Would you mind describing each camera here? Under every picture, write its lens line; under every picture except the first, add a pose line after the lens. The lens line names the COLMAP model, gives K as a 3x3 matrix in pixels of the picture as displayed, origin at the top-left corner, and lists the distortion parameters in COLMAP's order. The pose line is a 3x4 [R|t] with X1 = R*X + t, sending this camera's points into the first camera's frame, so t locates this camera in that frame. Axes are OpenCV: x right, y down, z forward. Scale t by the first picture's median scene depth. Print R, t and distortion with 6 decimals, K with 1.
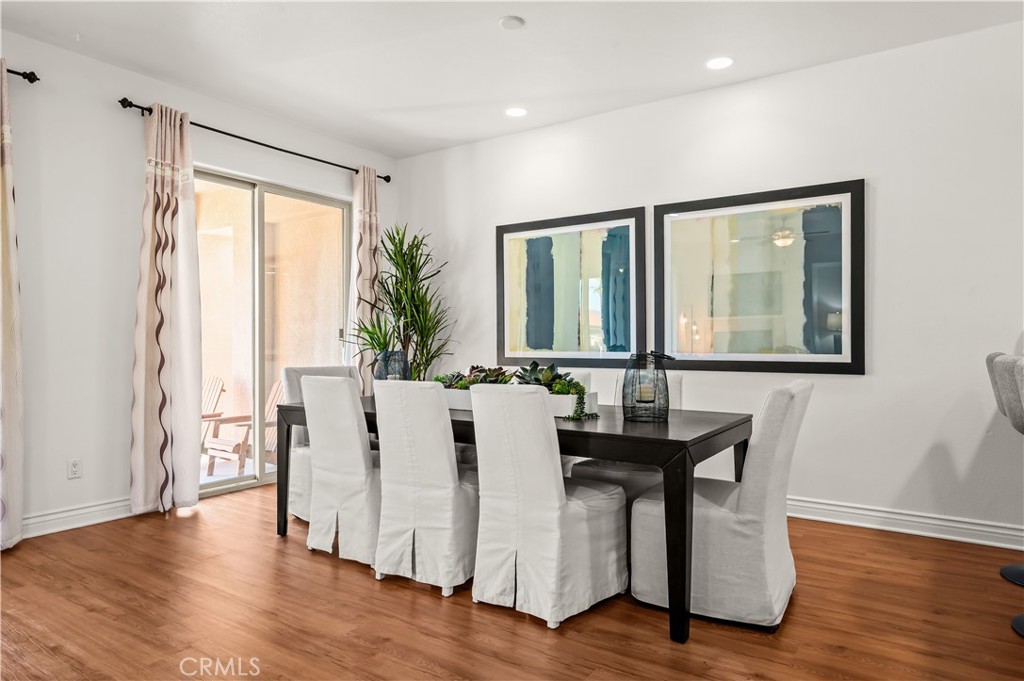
lens RADIAL K [[621.0, 0, 512.9], [0, 621.0, 339.5], [0, 0, 1]] dist [-0.002932, 0.001496]
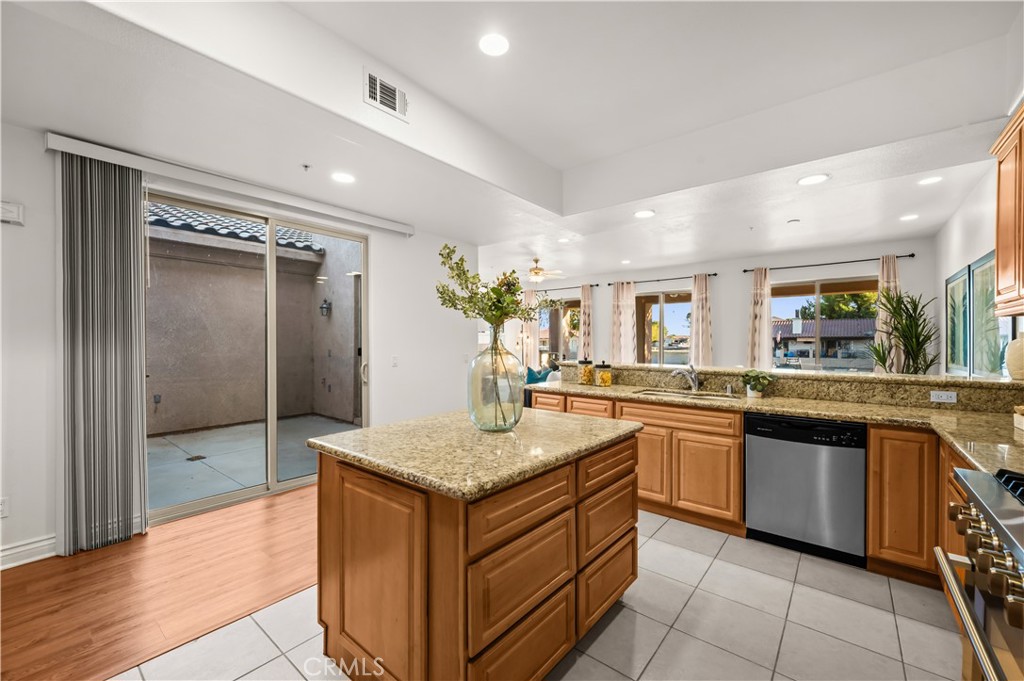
lens RADIAL K [[416.4, 0, 506.7], [0, 416.4, 344.3], [0, 0, 1]] dist [0.000748, 0.000092]
pose [[-0.090620, 0.008948, -0.995845, 1.343919], [0.001527, 0.999960, 0.008846, -0.046556], [0.995884, -0.000719, -0.090630, 0.042925]]
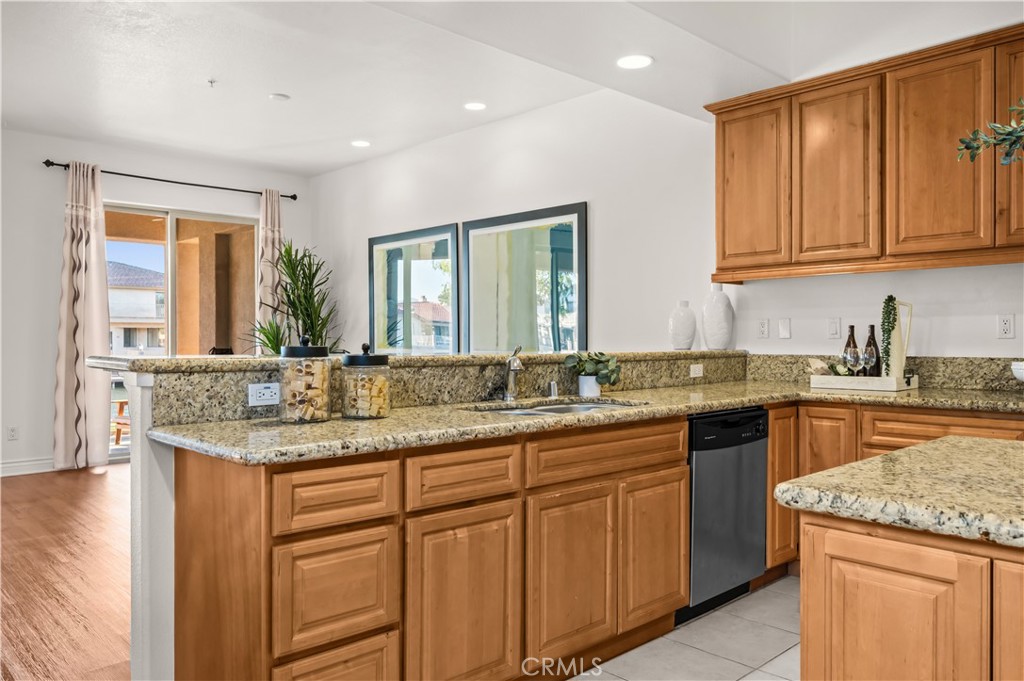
lens RADIAL K [[747.3, 0, 515.2], [0, 747.3, 336.8], [0, 0, 1]] dist [0.002207, 0.001482]
pose [[0.978662, 0.000584, -0.205475, 0.644543], [0.000249, 0.999992, 0.004031, -0.009906], [0.205475, -0.003996, 0.978654, -0.351904]]
